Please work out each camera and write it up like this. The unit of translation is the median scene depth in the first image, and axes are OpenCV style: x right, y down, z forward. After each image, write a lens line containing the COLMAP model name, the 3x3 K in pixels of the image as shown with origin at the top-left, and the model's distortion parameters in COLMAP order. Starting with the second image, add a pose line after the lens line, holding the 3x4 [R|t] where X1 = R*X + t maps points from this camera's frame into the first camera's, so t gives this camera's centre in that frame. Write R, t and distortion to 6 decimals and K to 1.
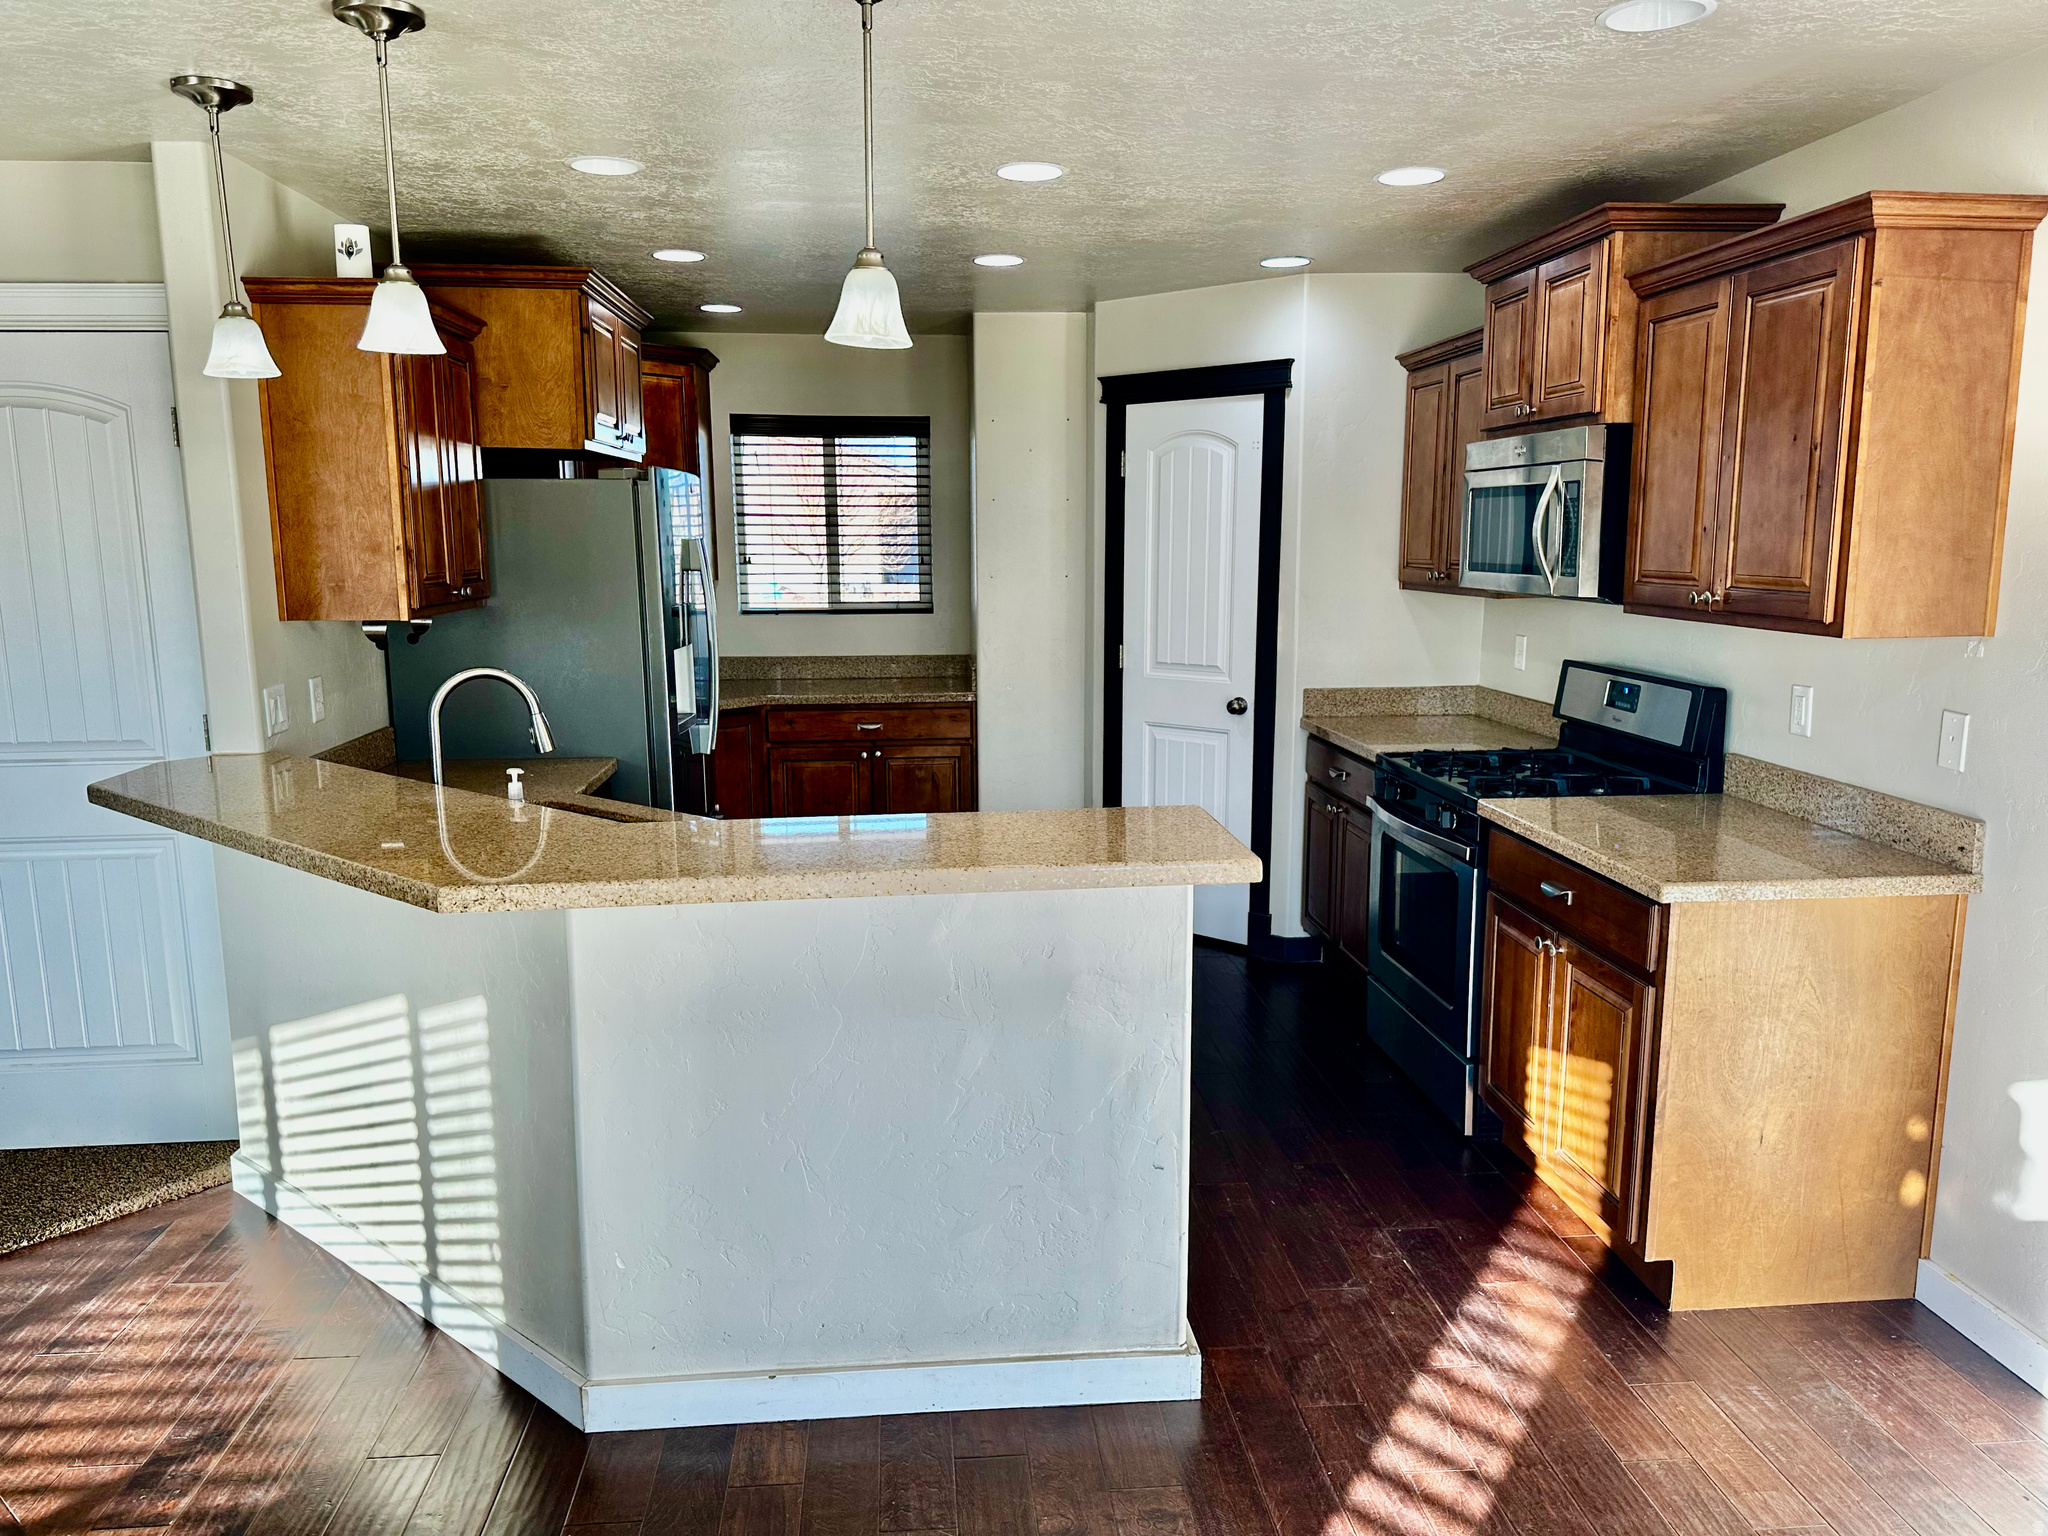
lens RADIAL K [[1441.4, 0, 1013.6], [0, 1441.4, 786.0], [0, 0, 1]] dist [0.062549, -0.074906]
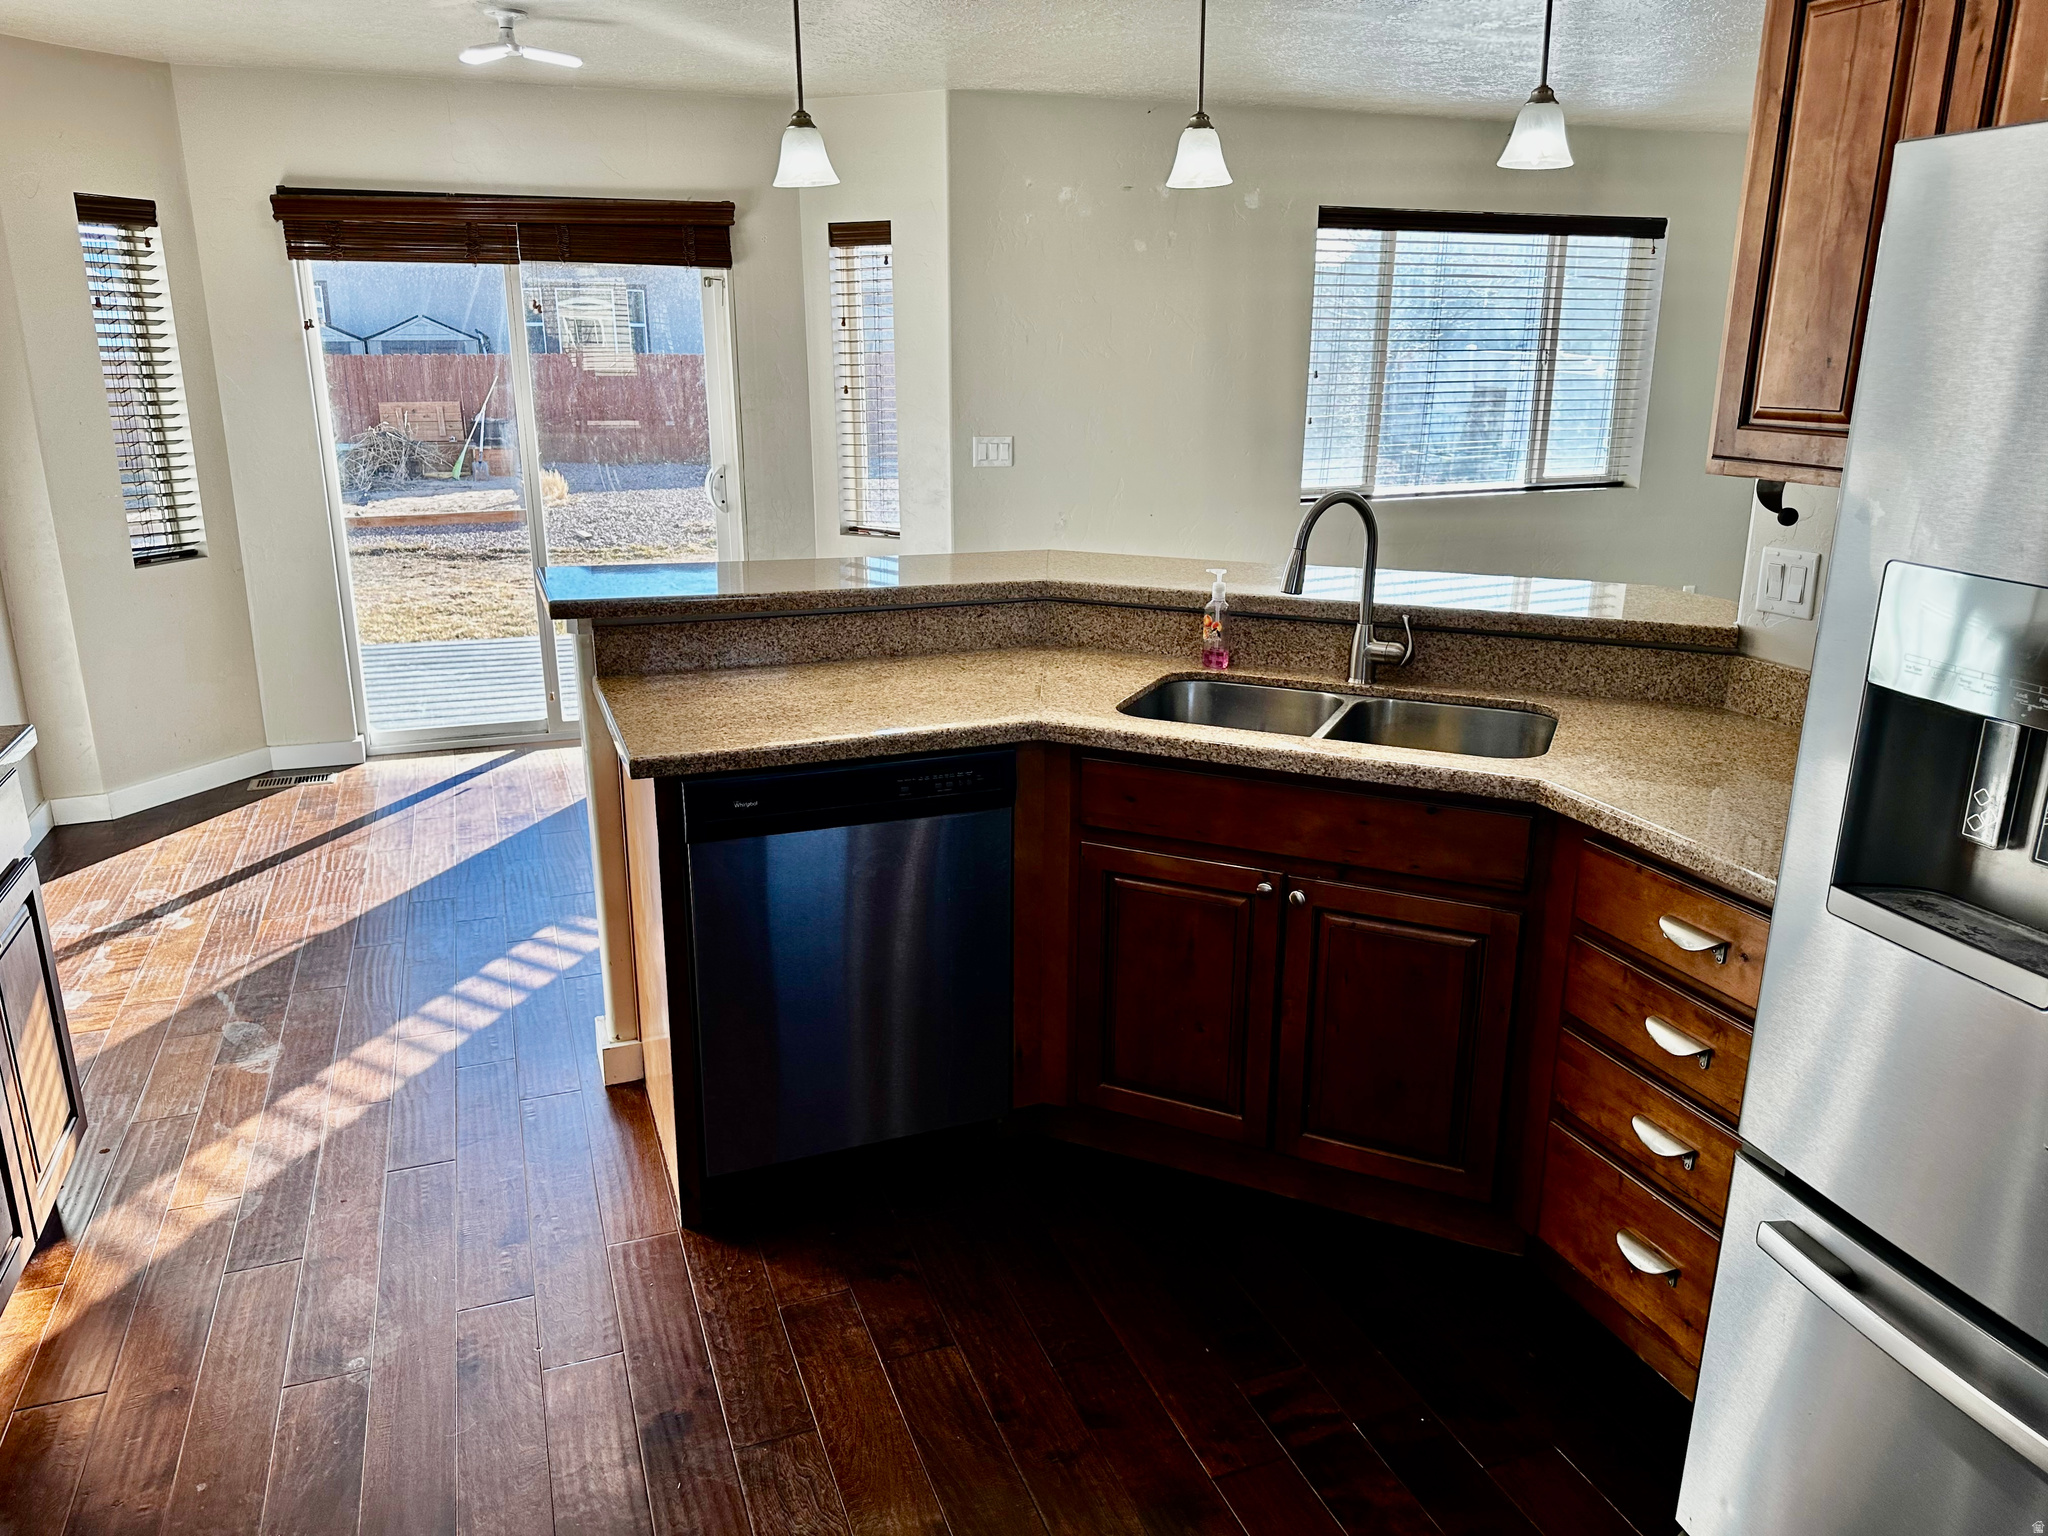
lens RADIAL K [[1441.4, 0, 1019.7], [0, 1441.4, 757.5], [0, 0, 1]] dist [0.062549, -0.074906]
pose [[-0.962485, 0.076842, -0.260227, 0.064758], [-0.045791, 0.899305, 0.434918, -0.297405], [0.267444, 0.430518, -0.862049, 1.688461]]
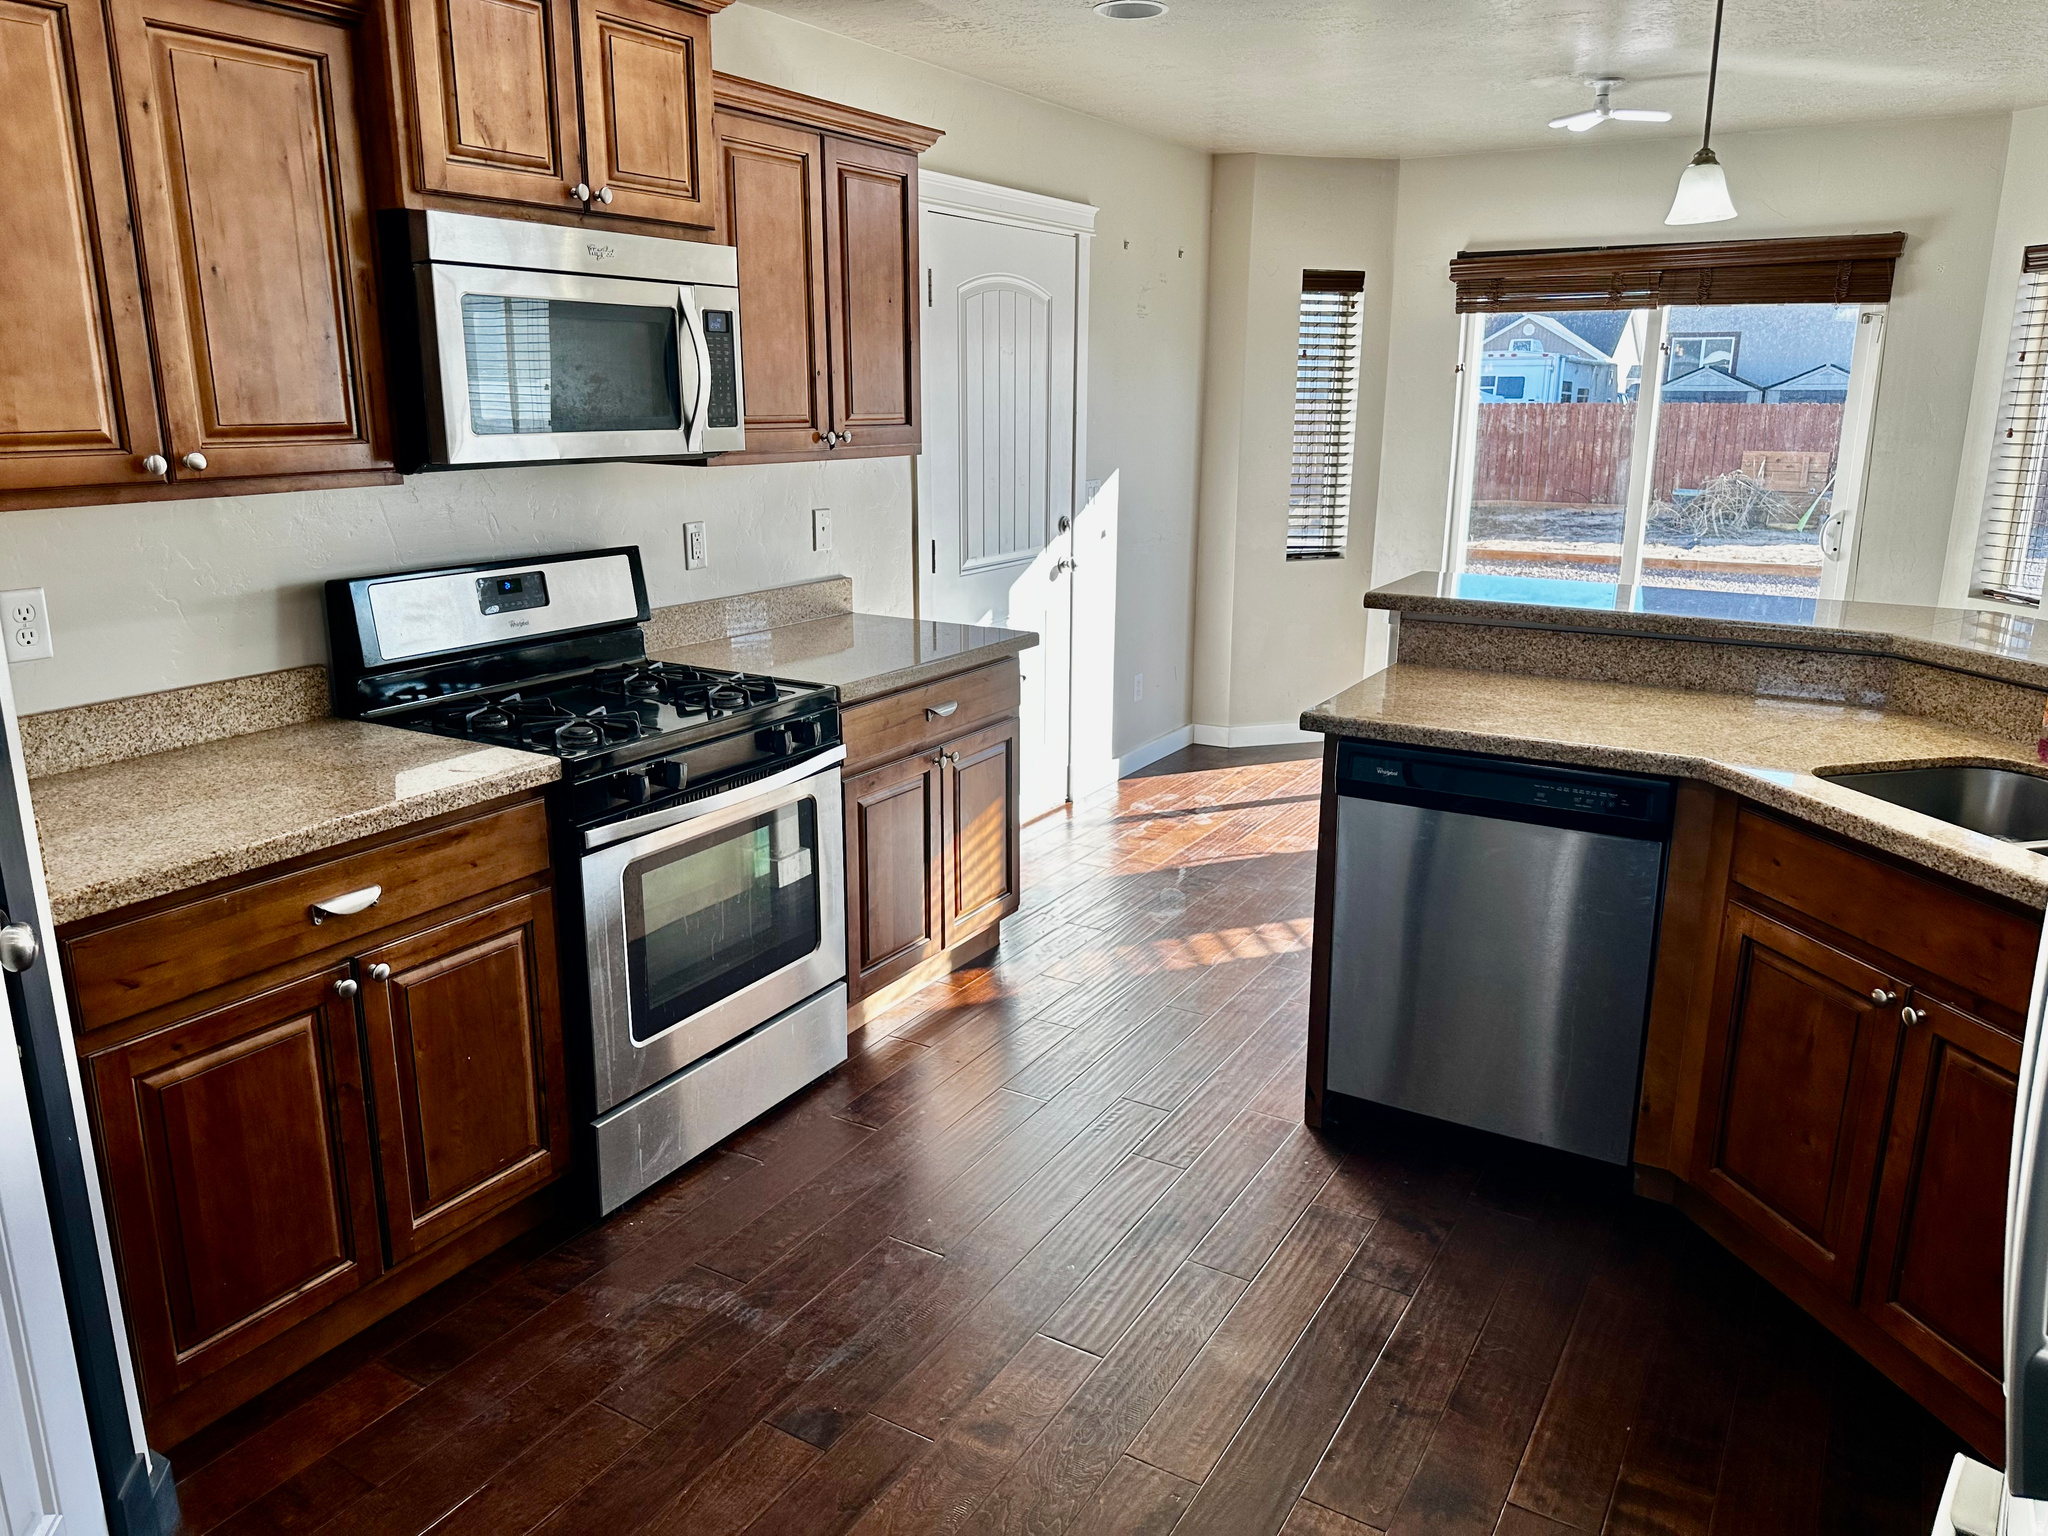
lens RADIAL K [[1441.4, 0, 1013.4], [0, 1441.4, 753.5], [0, 0, 1]] dist [0.062549, -0.074906]
pose [[-0.808608, -0.143360, 0.570615, -0.299112], [0.102166, 0.920911, 0.376144, -0.298098], [-0.579409, 0.362451, -0.730010, 1.765189]]
